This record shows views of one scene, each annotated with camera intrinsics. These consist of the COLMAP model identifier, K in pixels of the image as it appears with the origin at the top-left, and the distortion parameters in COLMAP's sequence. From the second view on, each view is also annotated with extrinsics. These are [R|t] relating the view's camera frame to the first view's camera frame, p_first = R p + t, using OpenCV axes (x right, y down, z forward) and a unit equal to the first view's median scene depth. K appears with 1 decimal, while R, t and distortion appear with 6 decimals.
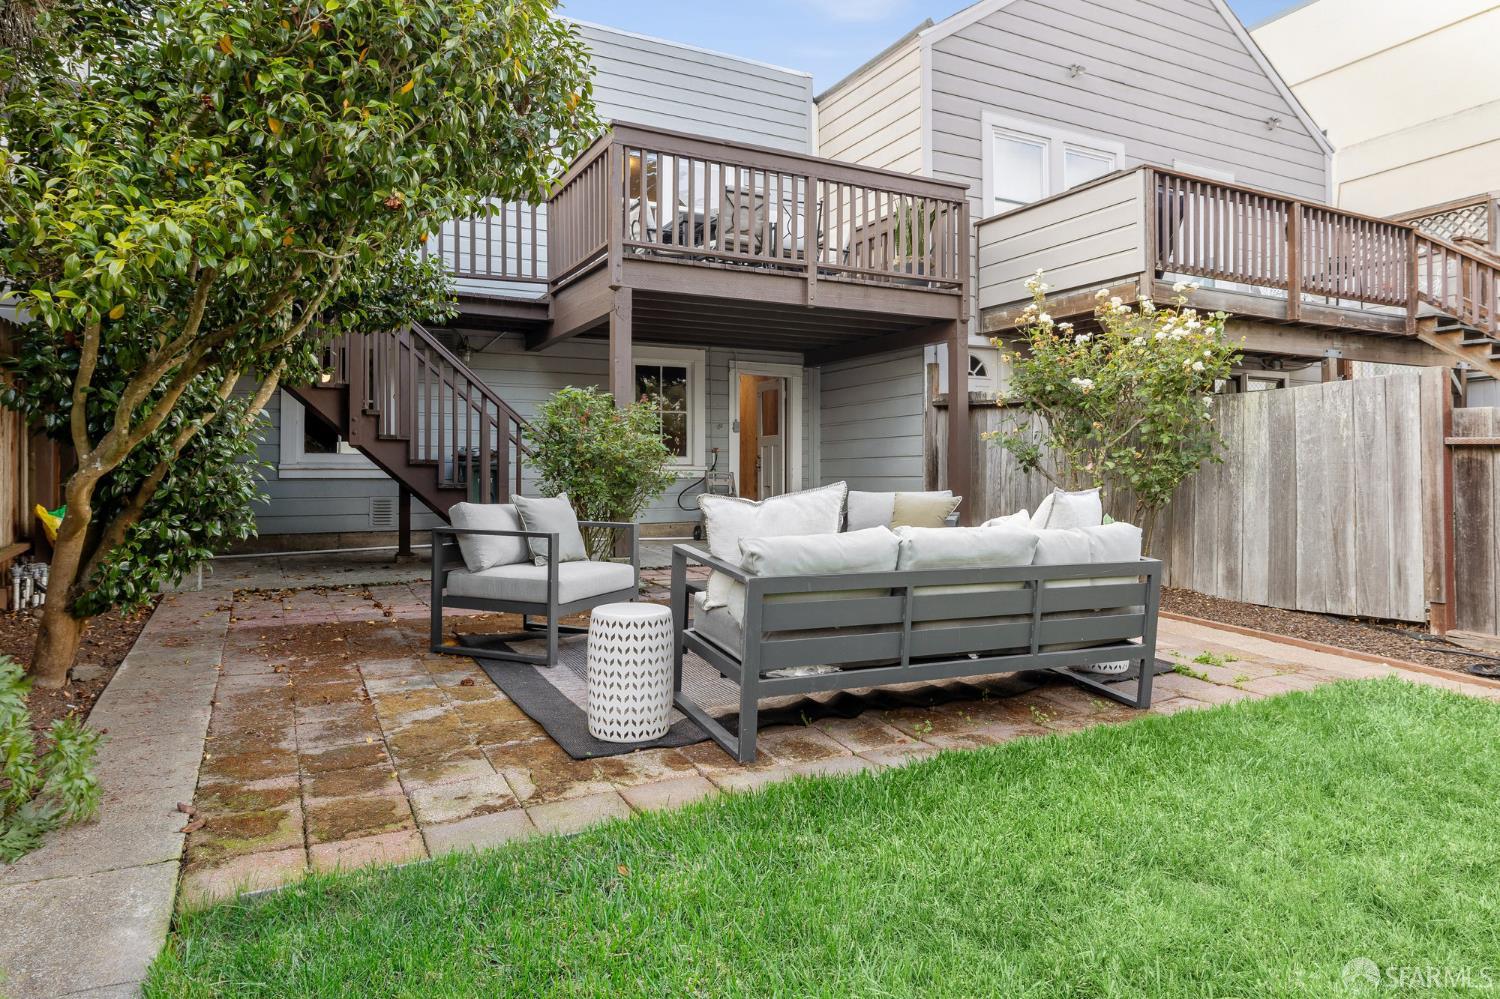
lens RADIAL K [[922.8, 0, 748.5], [0, 922.8, 461.6], [0, 0, 1]] dist [0.001212, -0.000097]
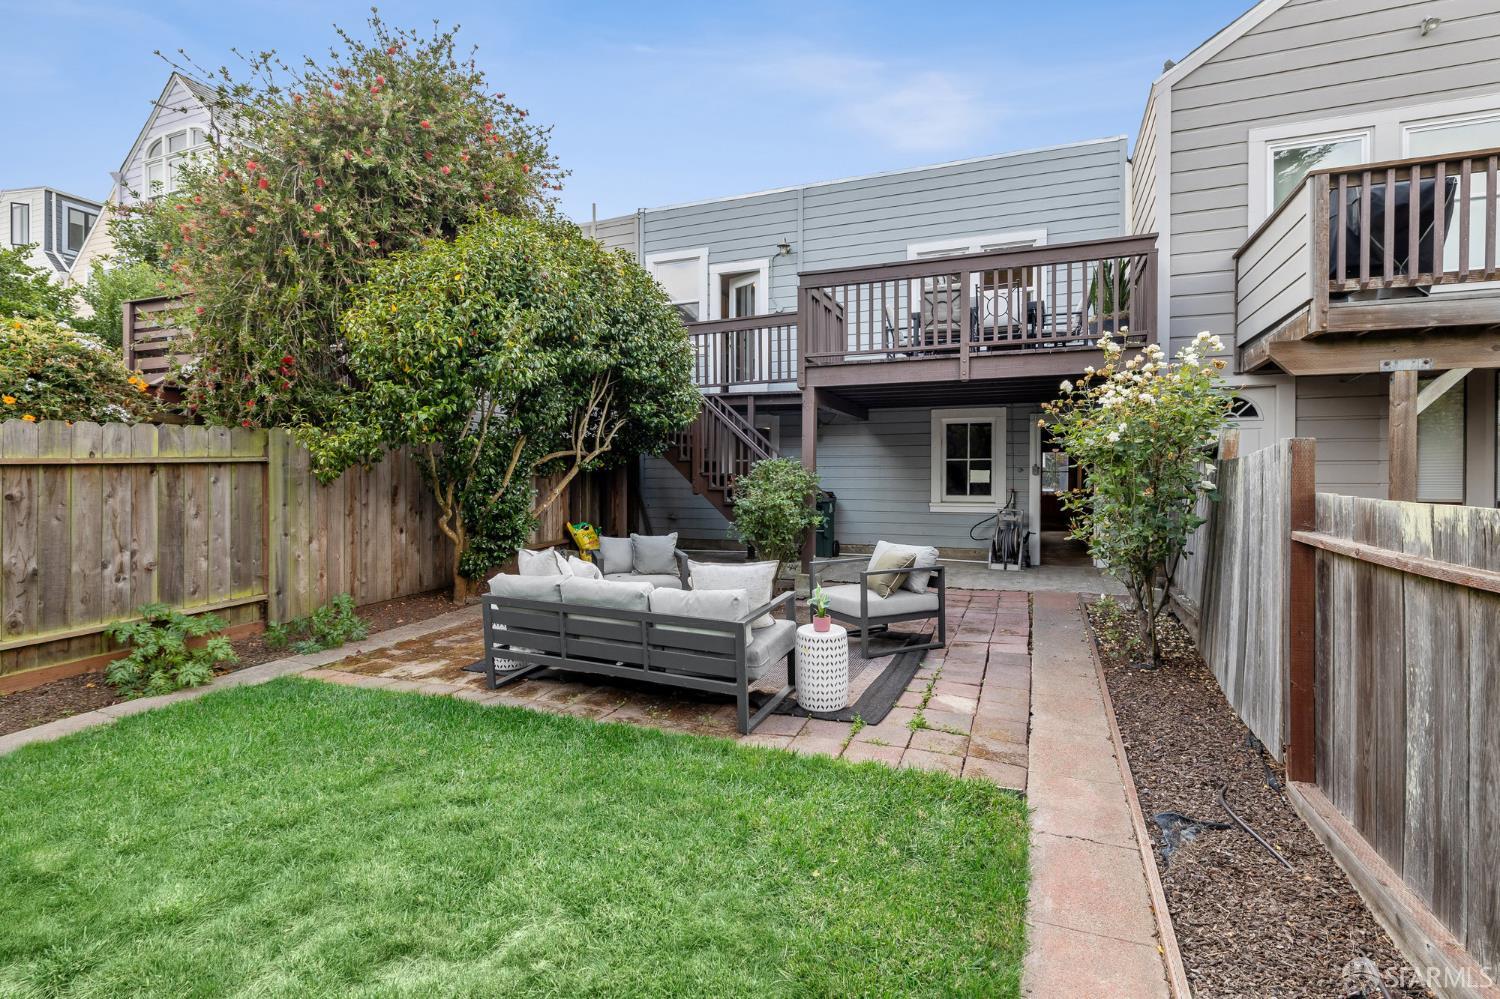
lens RADIAL K [[712.6, 0, 750.0], [0, 712.6, 499.5], [0, 0, 1]] dist [-0.003366, -0.000234]
pose [[0.646346, 0.024762, -0.762643, 0.602954], [0.008692, 0.999170, 0.039808, -0.053152], [0.762995, -0.032359, 0.645594, 0.182206]]
